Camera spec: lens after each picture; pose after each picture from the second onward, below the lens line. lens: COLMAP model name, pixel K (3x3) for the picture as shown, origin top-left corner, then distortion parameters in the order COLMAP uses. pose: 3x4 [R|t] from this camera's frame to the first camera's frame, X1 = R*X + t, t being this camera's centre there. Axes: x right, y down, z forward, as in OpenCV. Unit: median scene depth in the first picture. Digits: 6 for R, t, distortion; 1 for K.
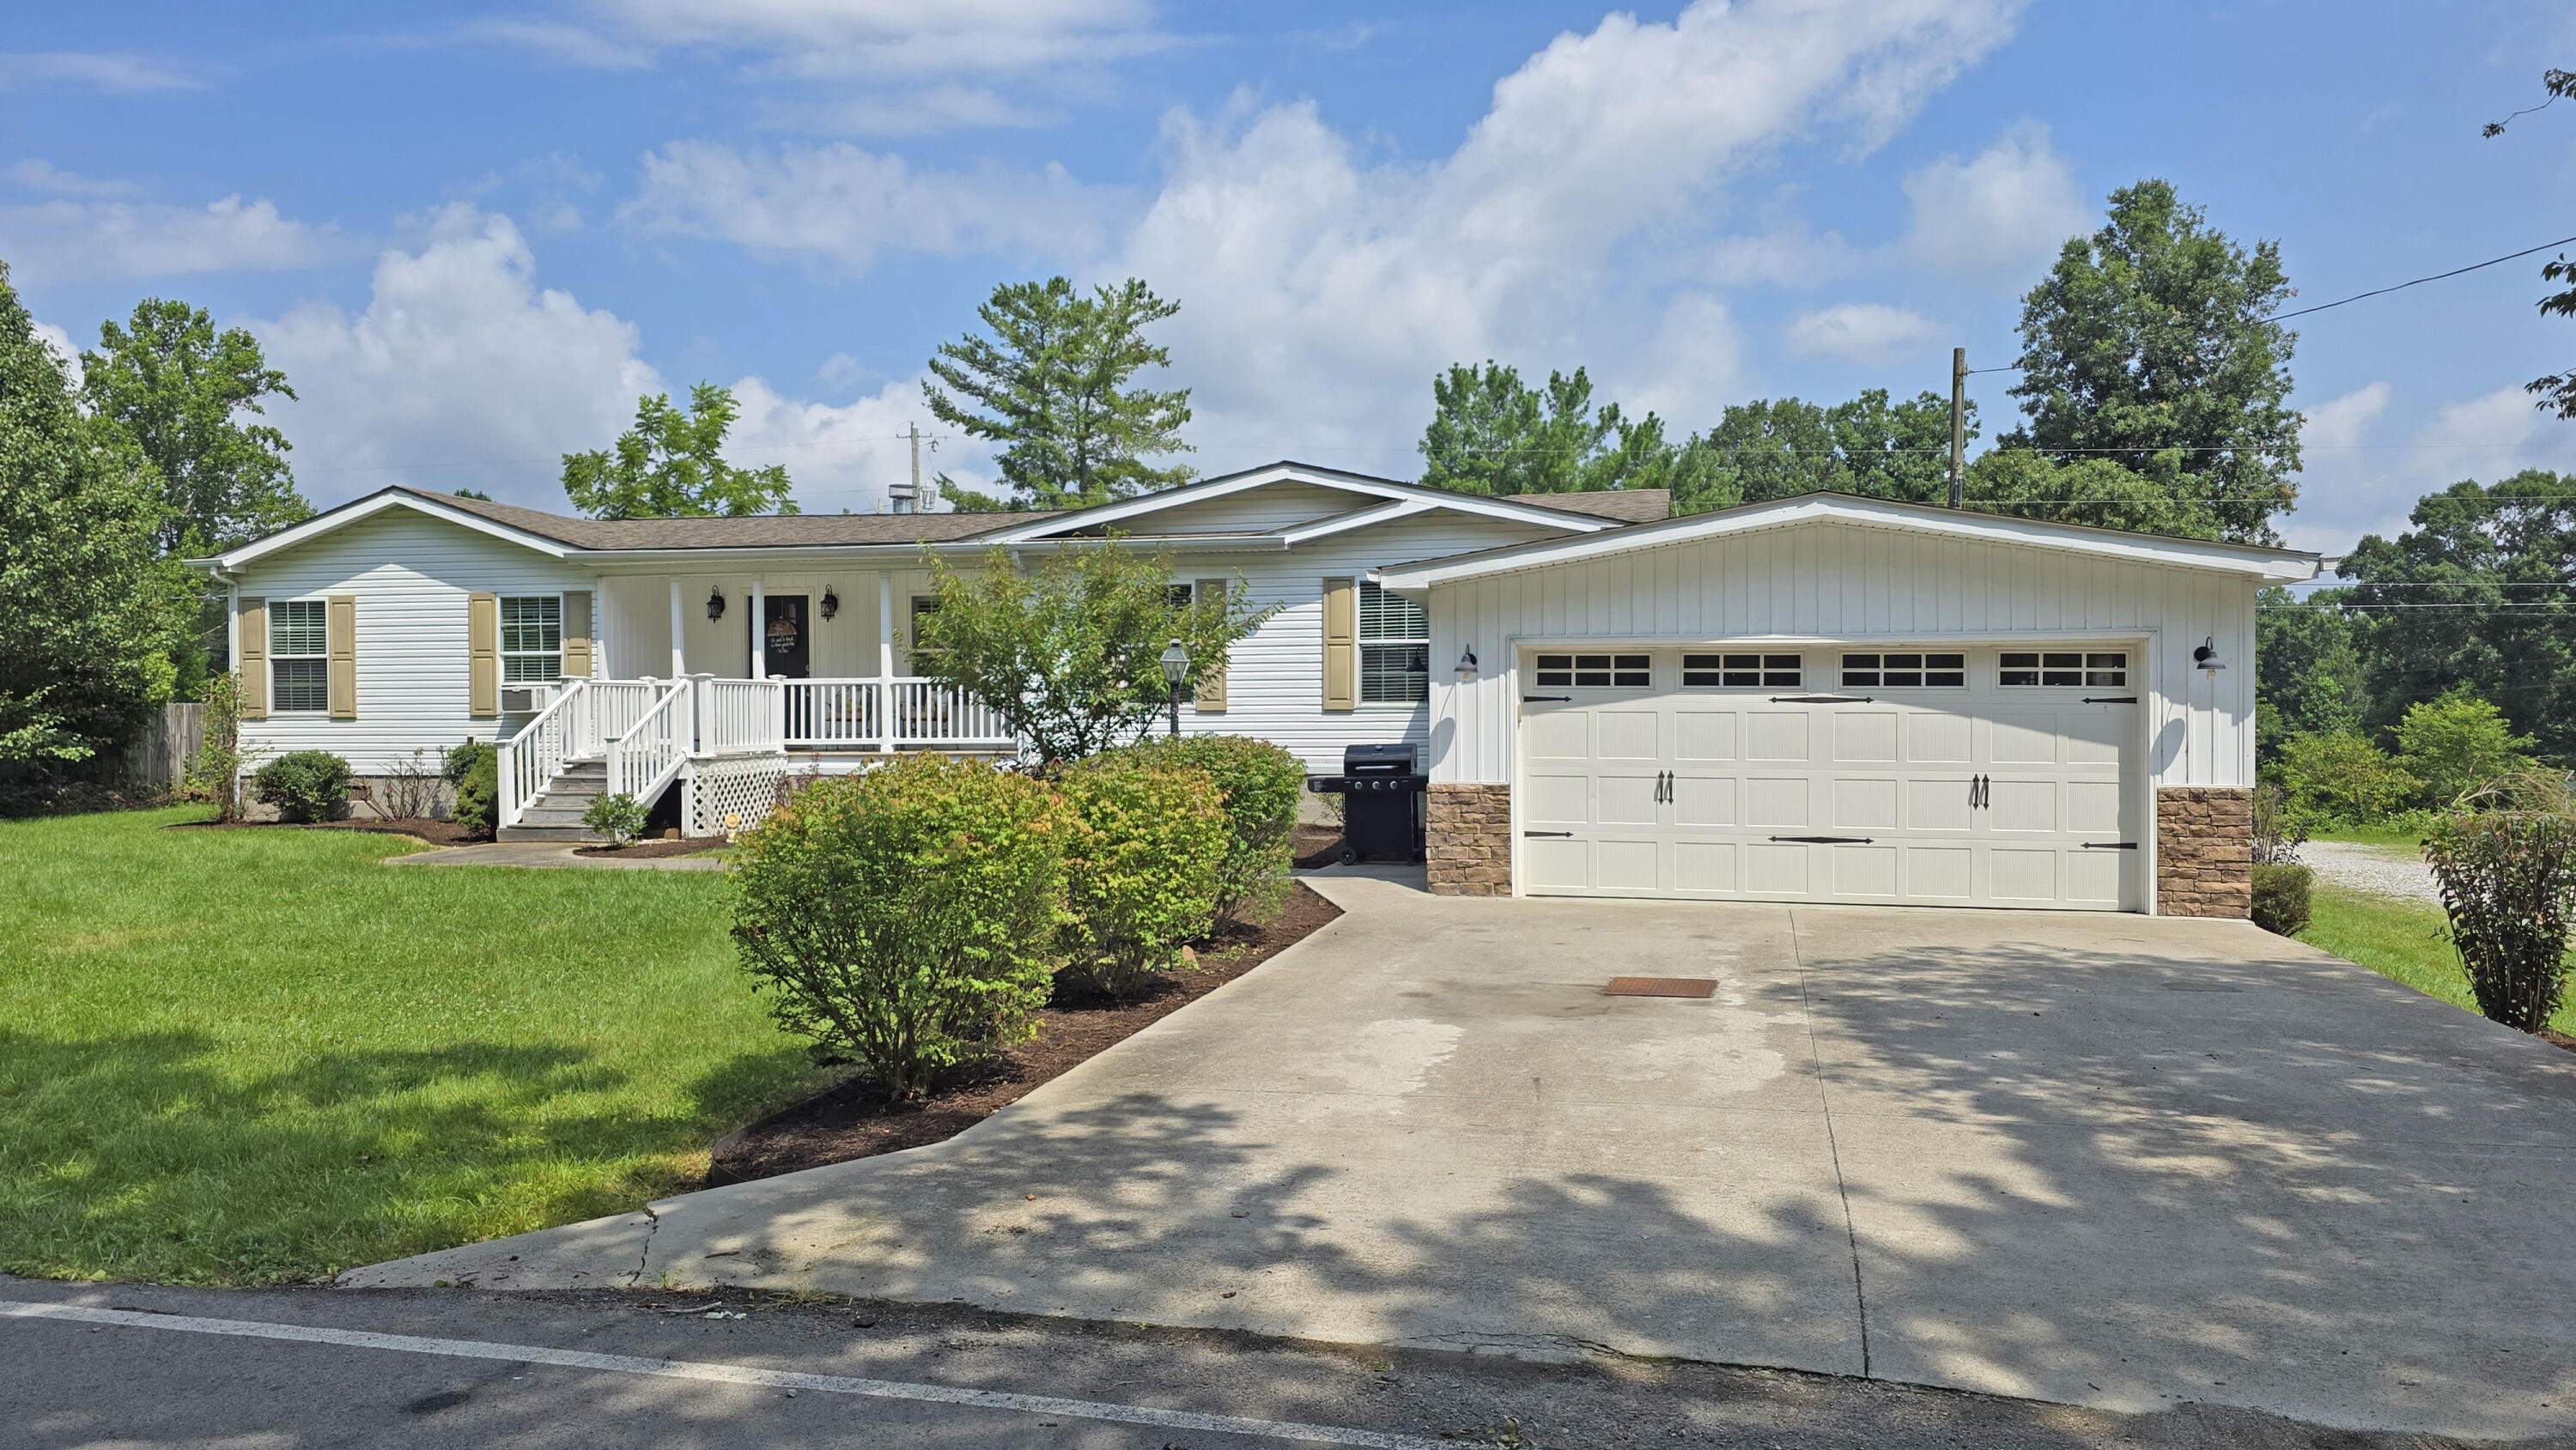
lens RADIAL K [[1882.5, 0, 1297.4], [0, 1882.5, 737.4], [0, 0, 1]] dist [0.037056, -0.005760]
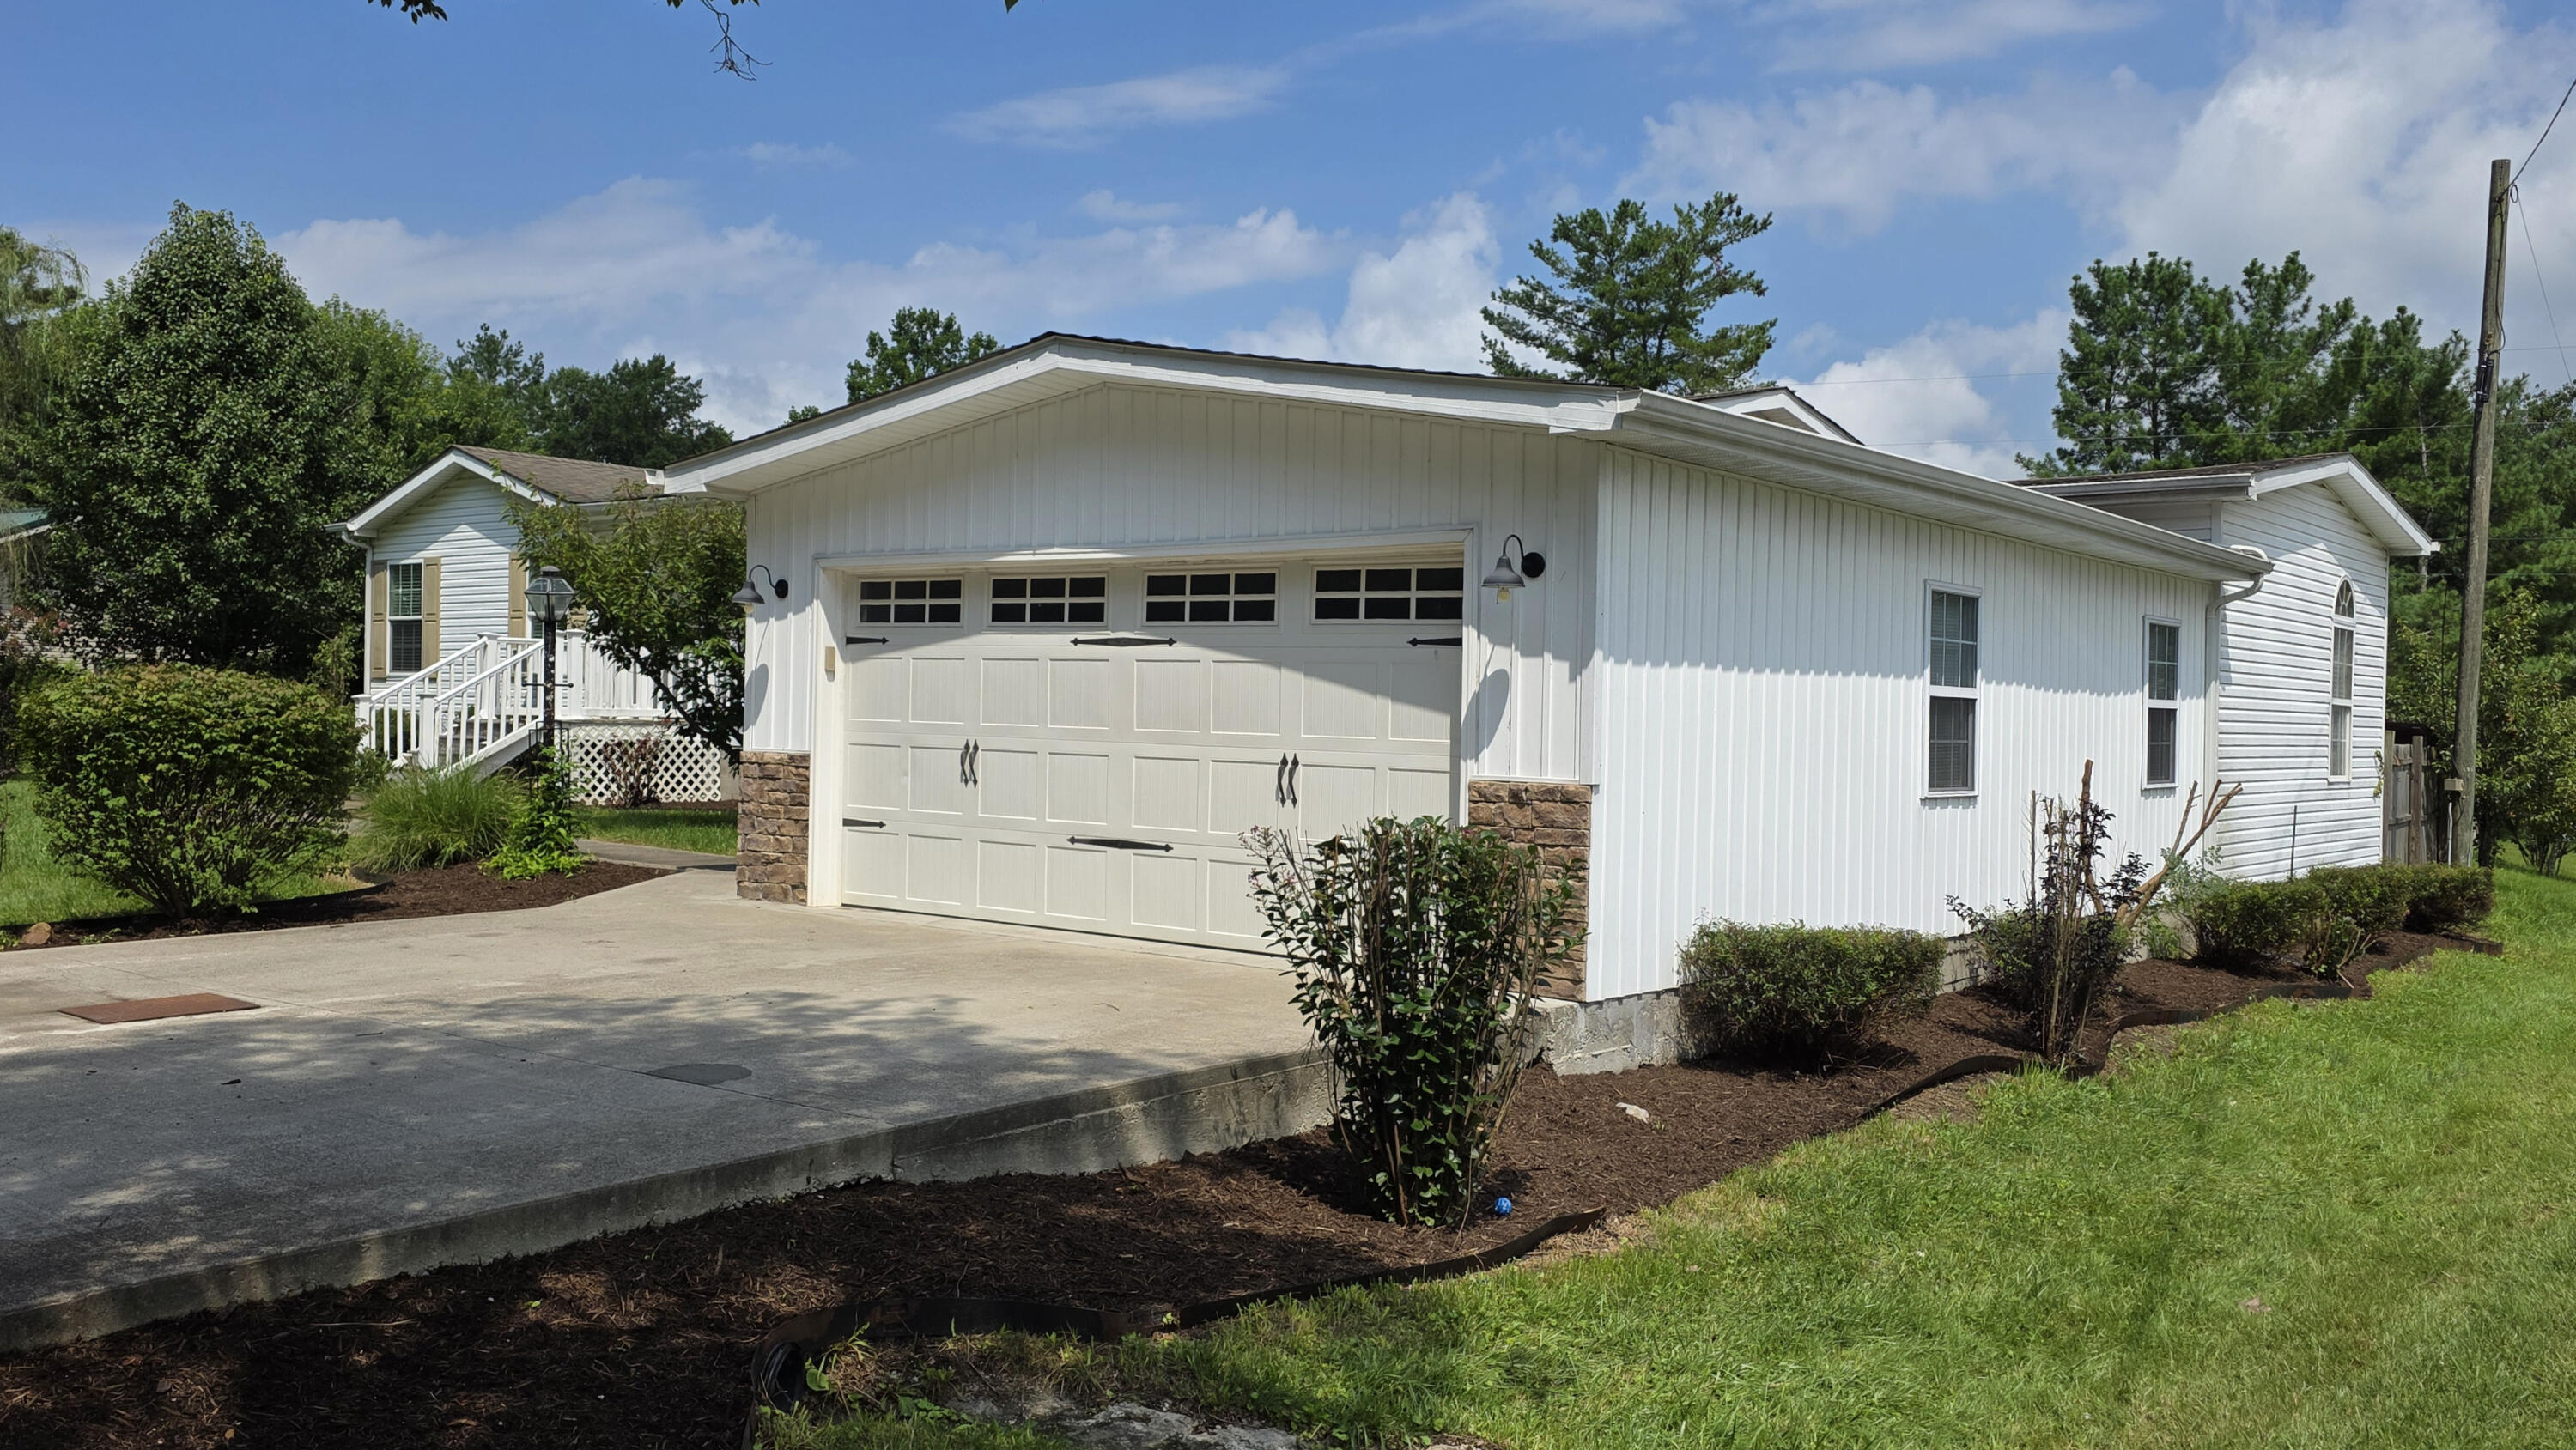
lens RADIAL K [[2209.1, 0, 1285.8], [0, 2209.1, 711.3], [0, 0, 1]] dist [0.117521, 0.013509]
pose [[0.886231, 0.022822, -0.462681, 0.441325], [-0.037333, 0.999056, -0.022231, 0.013424], [0.461737, 0.036975, 0.886246, 0.193934]]
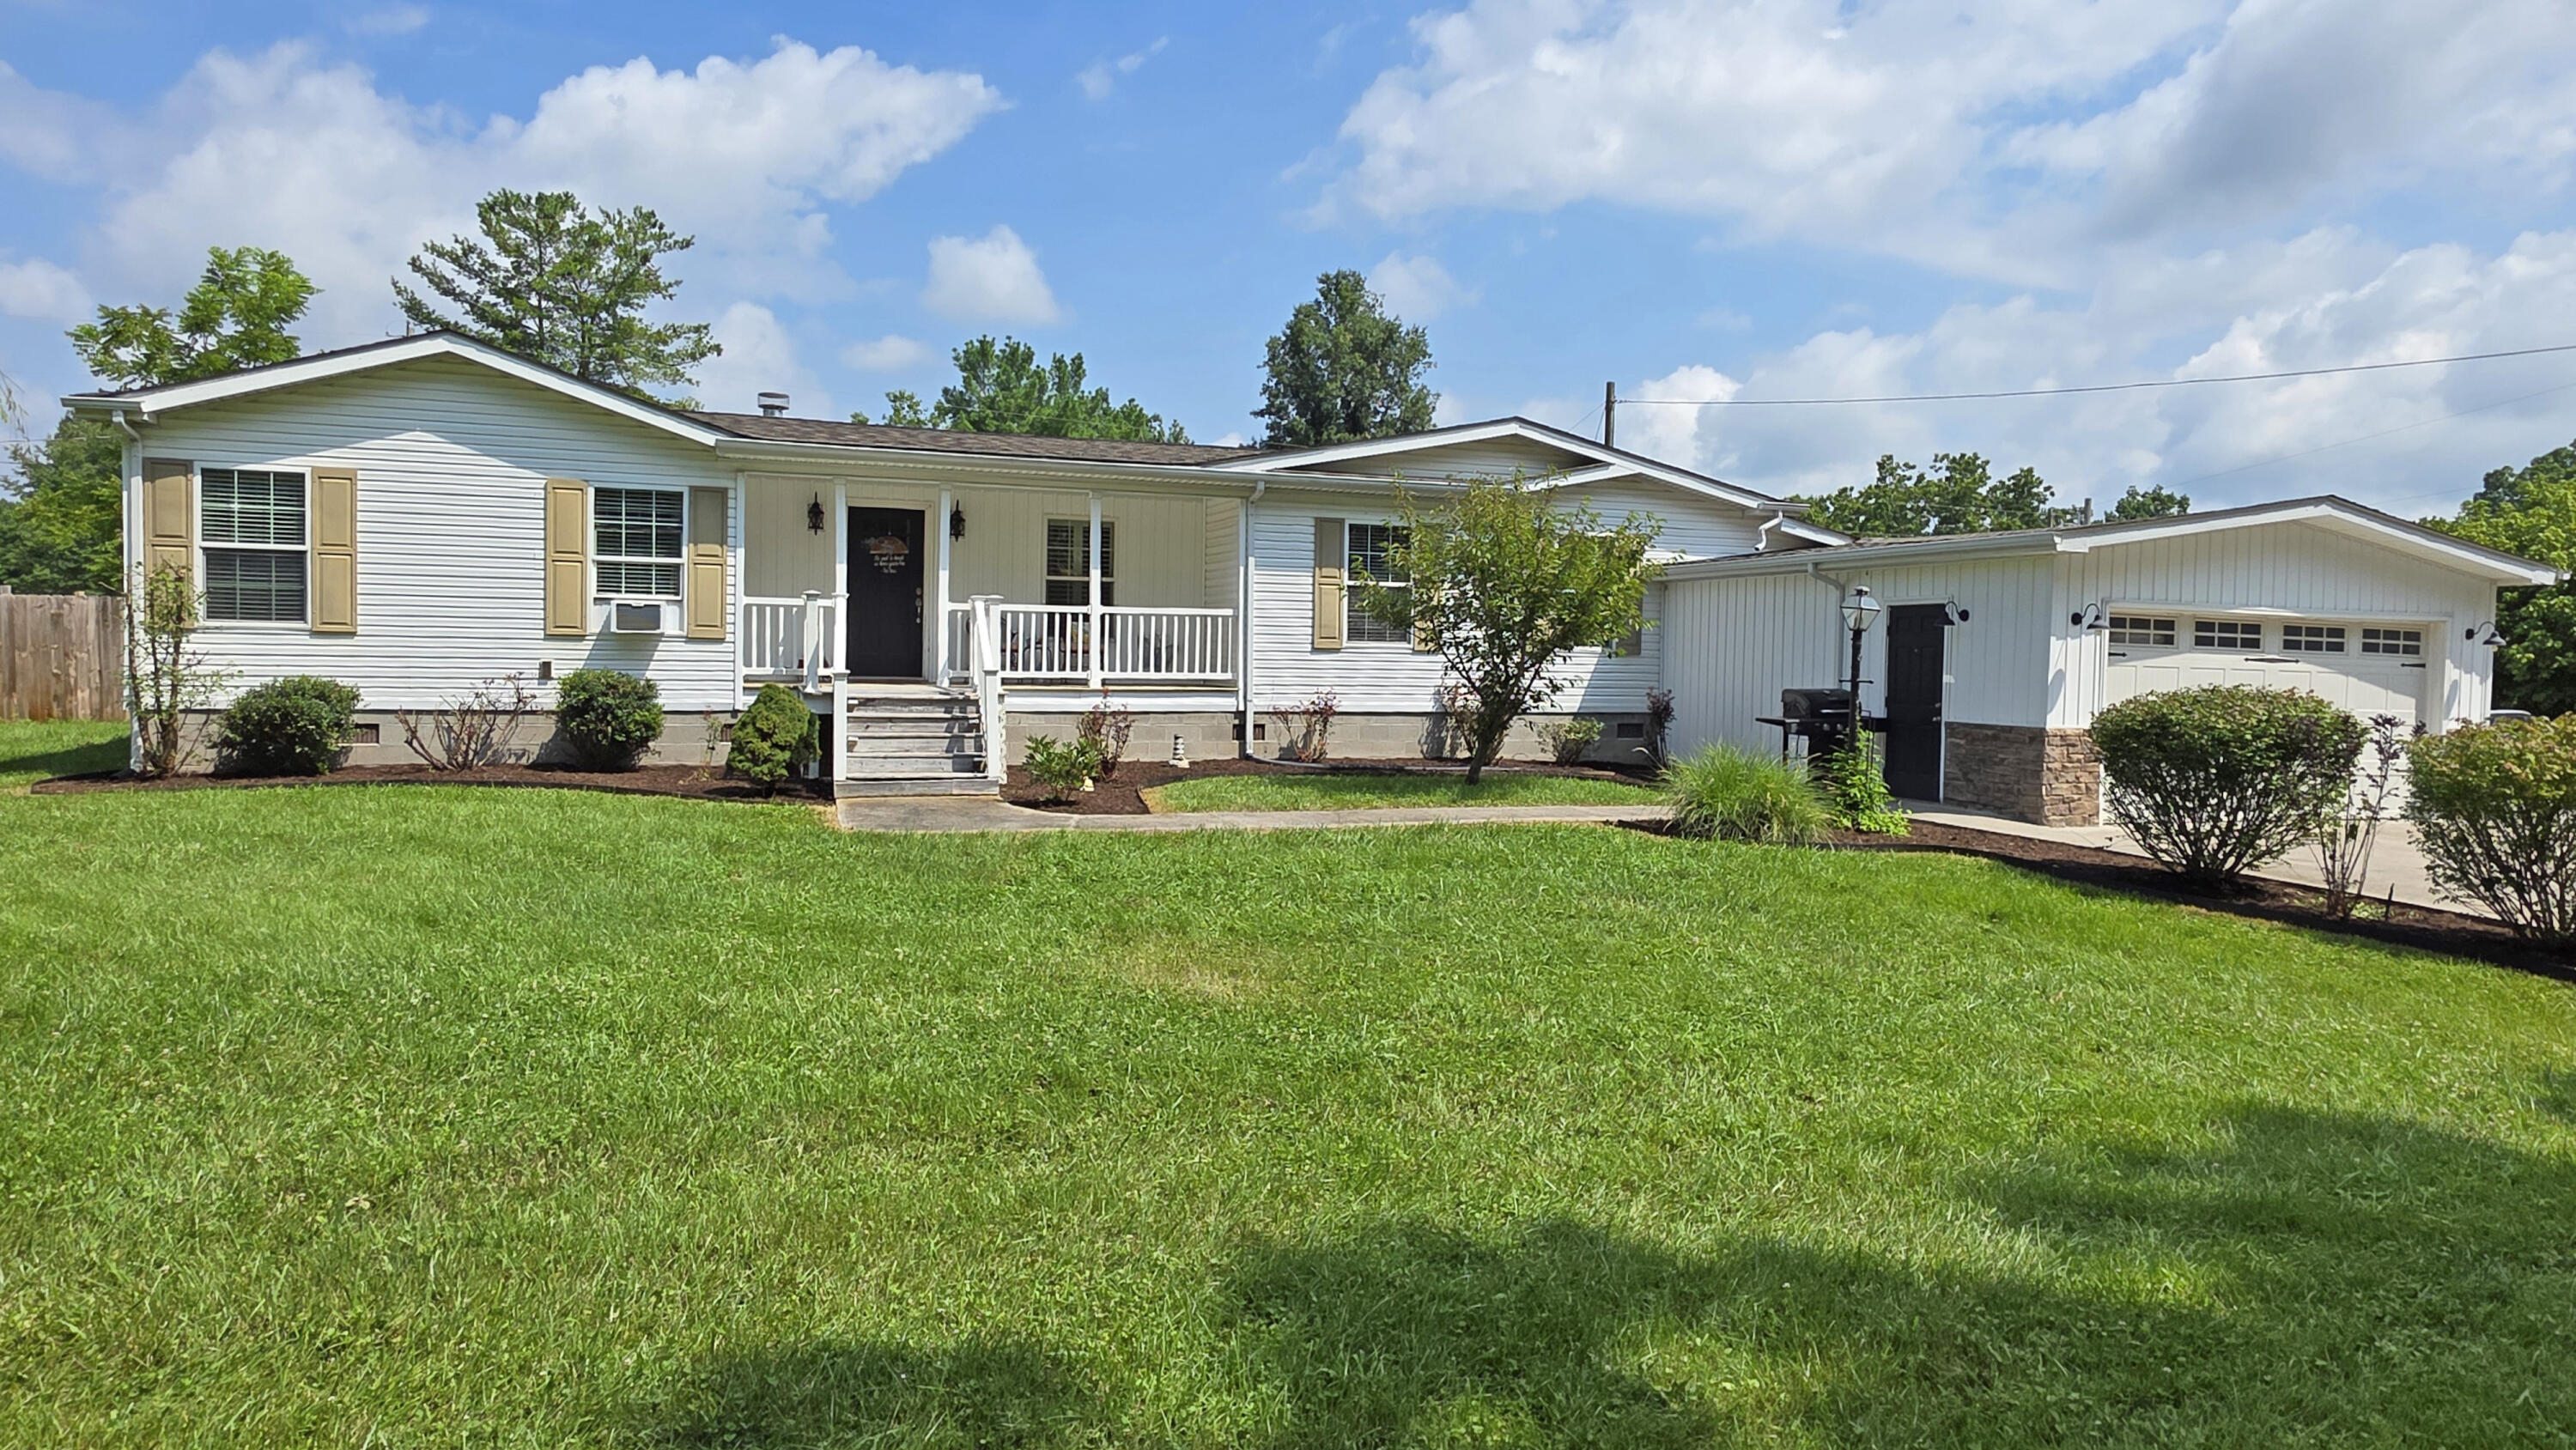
lens RADIAL K [[1484.2, 0, 1279.0], [0, 1484.2, 719.7], [0, 0, 1]] dist [0.002698, -0.001092]
pose [[0.847845, -0.003130, 0.530235, -0.509359], [-0.015991, 0.999377, 0.031470, -0.000473], [-0.530003, -0.035160, 0.847267, 0.317433]]
